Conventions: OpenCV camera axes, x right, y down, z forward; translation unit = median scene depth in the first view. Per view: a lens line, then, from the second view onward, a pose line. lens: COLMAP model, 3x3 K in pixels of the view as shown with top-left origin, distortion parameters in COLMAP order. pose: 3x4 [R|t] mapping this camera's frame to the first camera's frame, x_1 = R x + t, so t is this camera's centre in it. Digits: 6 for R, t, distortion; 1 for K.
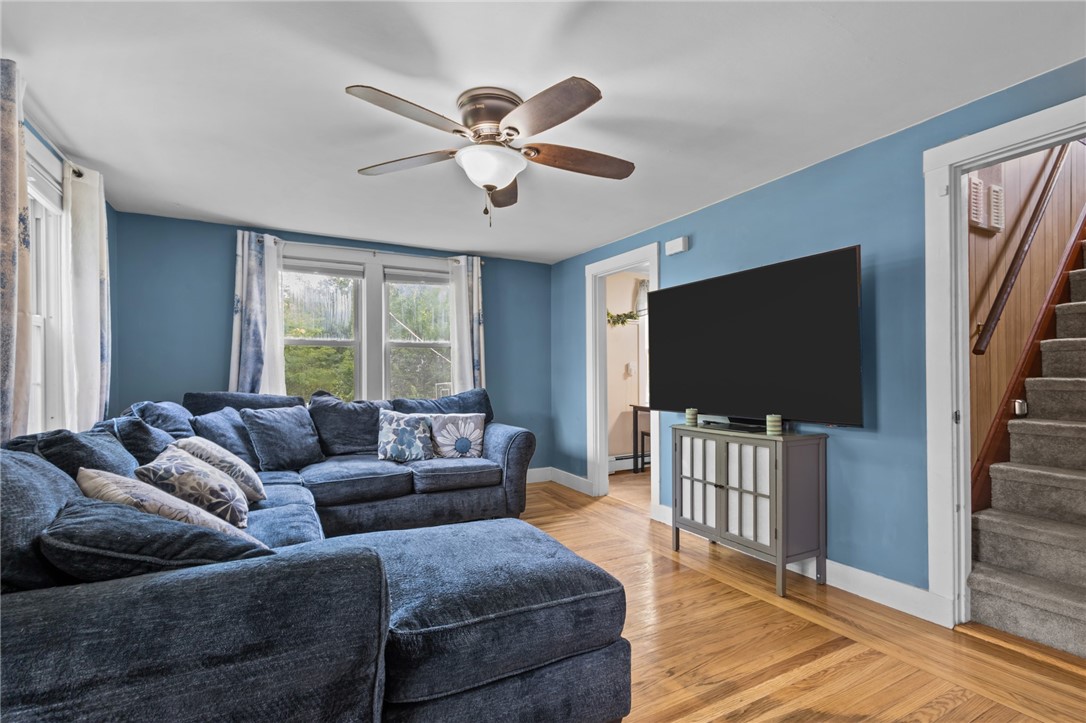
lens RADIAL K [[503.6, 0, 541.0], [0, 503.6, 365.0], [0, 0, 1]] dist [0.002645, 0.000132]
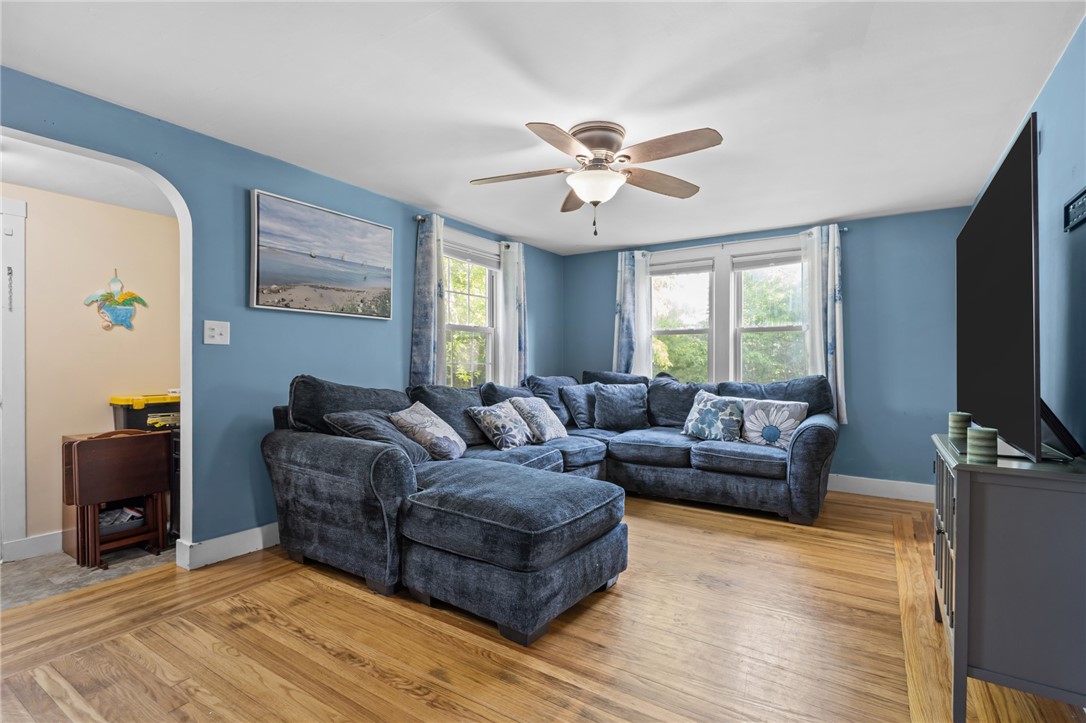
lens RADIAL K [[505.1, 0, 545.8], [0, 505.1, 353.5], [0, 0, 1]] dist [0.004211, -0.000671]
pose [[0.476102, -0.007987, -0.879354, 0.509113], [0.014426, 0.999895, -0.001271, 0.003565], [0.879272, -0.012080, 0.476167, 0.181999]]
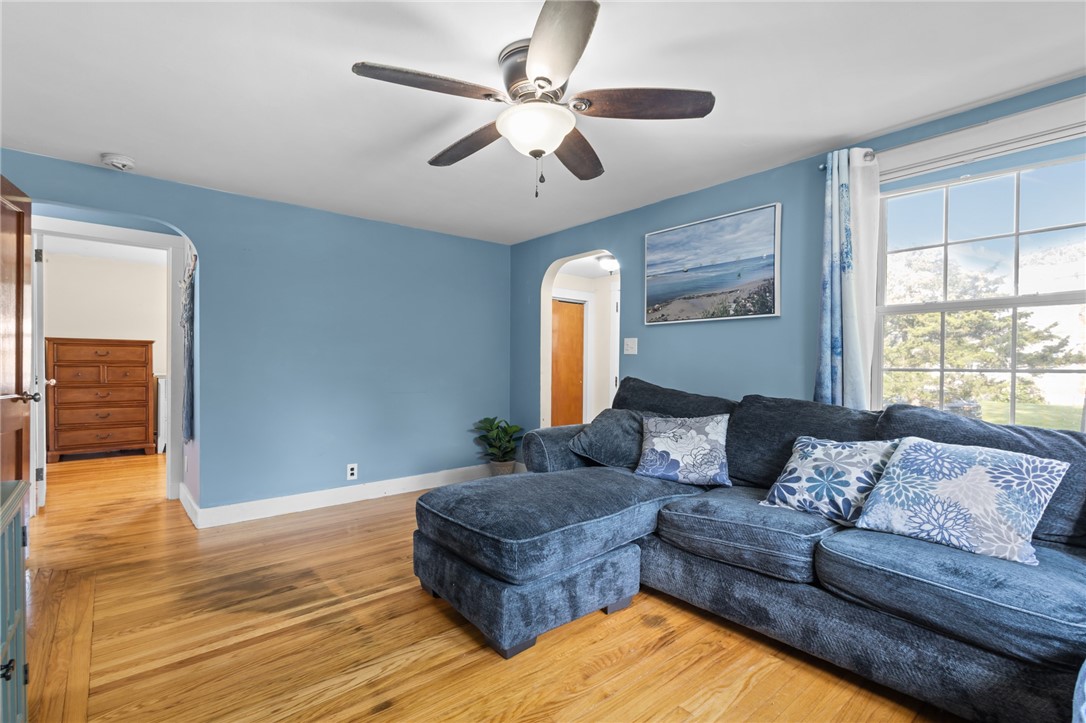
lens RADIAL K [[505.1, 0, 545.8], [0, 505.1, 353.5], [0, 0, 1]] dist [0.004211, -0.000671]
pose [[-0.978936, -0.003471, -0.204137, 0.036017], [0.006515, 0.998815, -0.048224, 0.028996], [0.204062, -0.048538, -0.977754, 1.072793]]
